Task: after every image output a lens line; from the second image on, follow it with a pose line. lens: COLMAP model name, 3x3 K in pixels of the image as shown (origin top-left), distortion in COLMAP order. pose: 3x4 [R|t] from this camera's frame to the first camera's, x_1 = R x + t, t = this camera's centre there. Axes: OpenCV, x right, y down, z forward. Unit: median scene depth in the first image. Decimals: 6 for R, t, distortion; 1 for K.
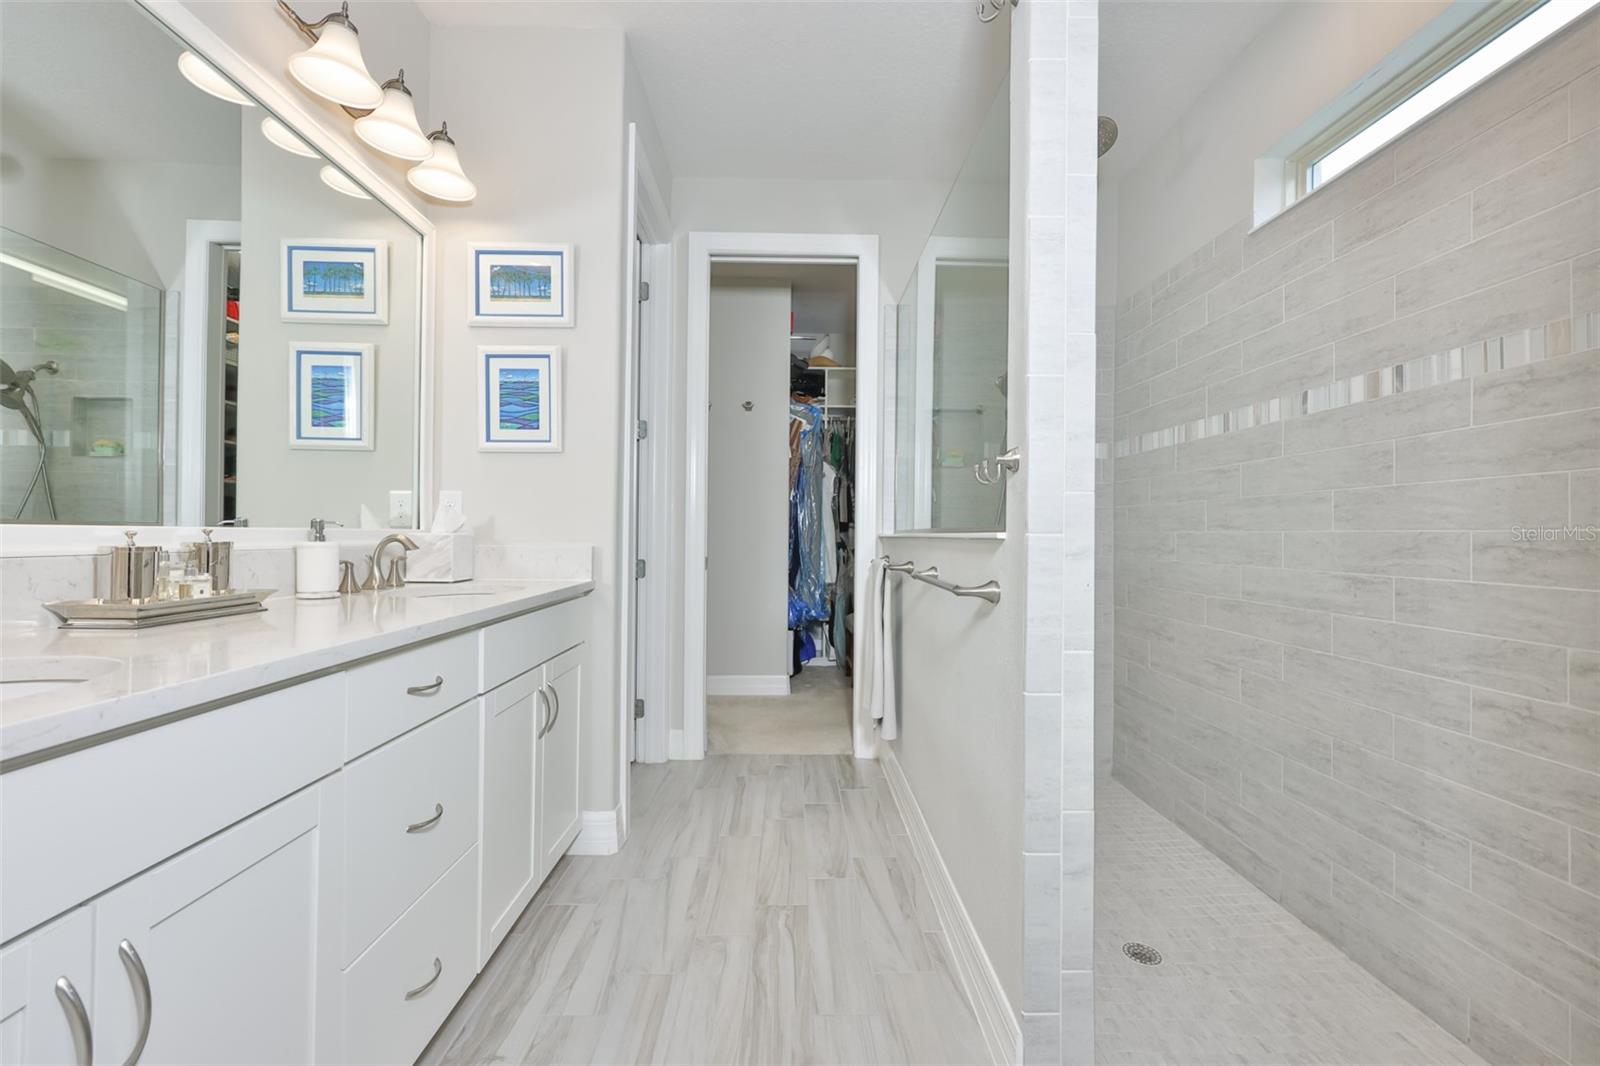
lens RADIAL K [[656.3, 0, 800.0], [0, 656.3, 533.0], [0, 0, 1]] dist [-0.000728, -0.000319]
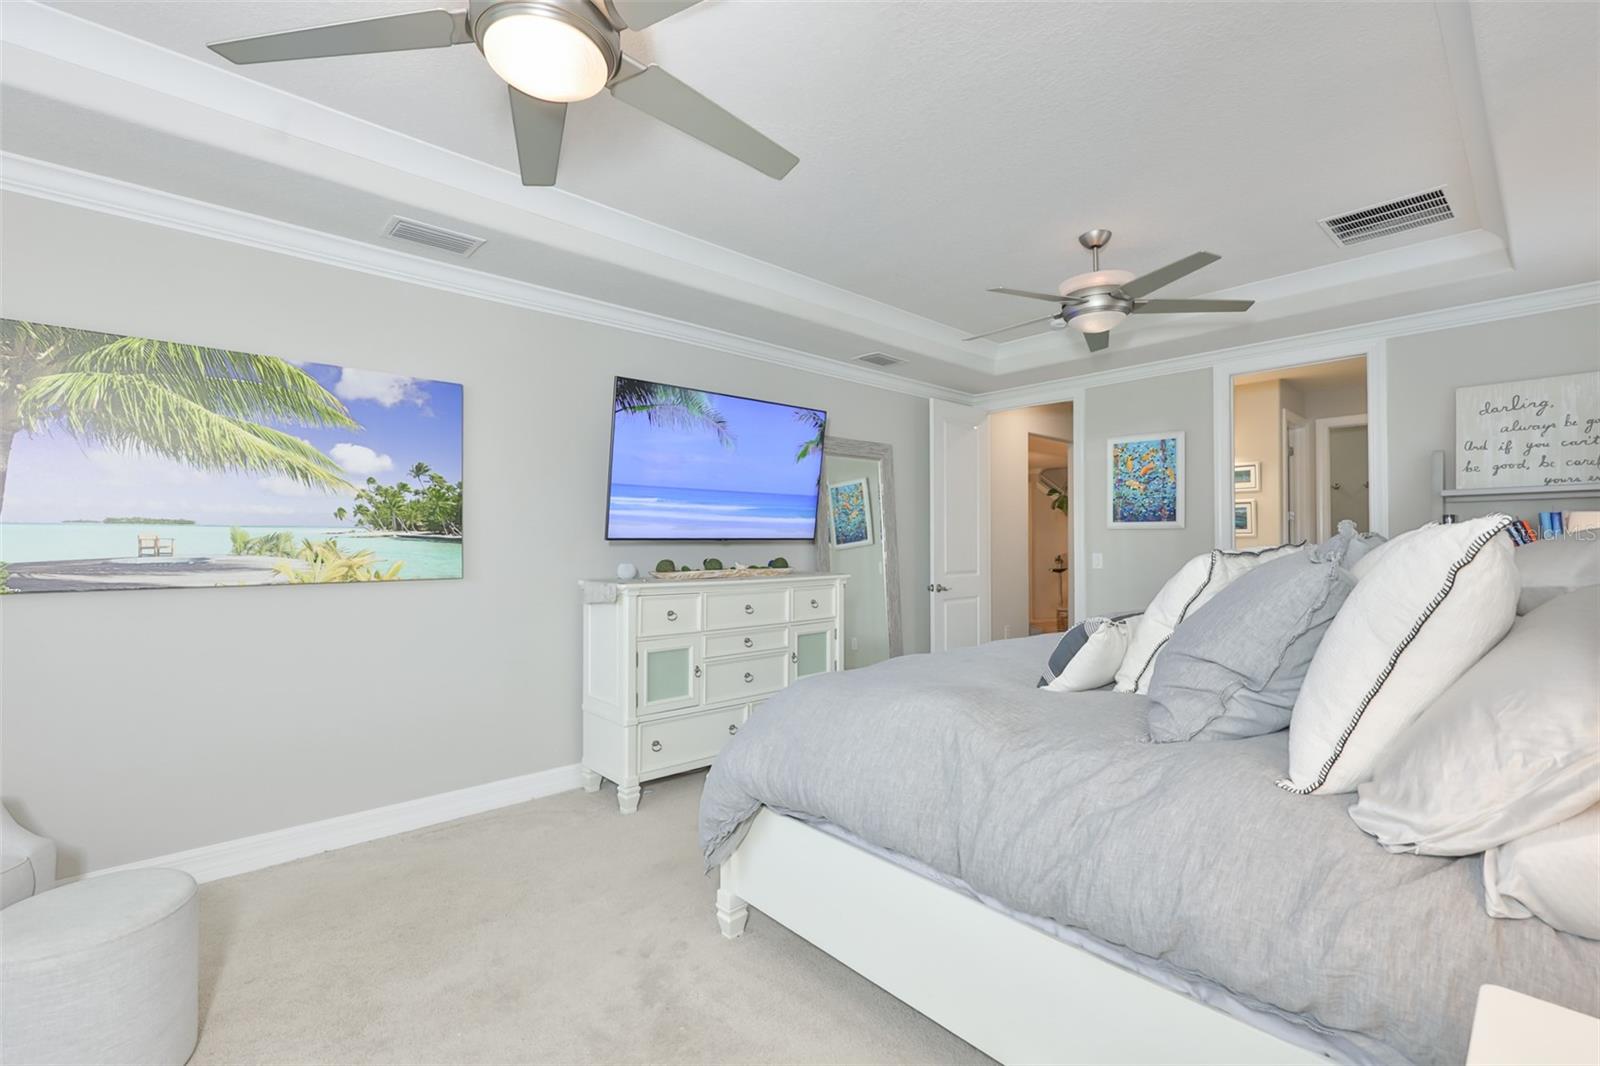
lens RADIAL K [[675.9, 0, 797.7], [0, 675.9, 531.6], [0, 0, 1]] dist [-0.001173, -0.000451]
pose [[0.645701, -0.018308, -0.763371, 0.494211], [0.008078, 0.999820, -0.017146, -0.097900], [0.763548, 0.004905, 0.645733, -2.037034]]
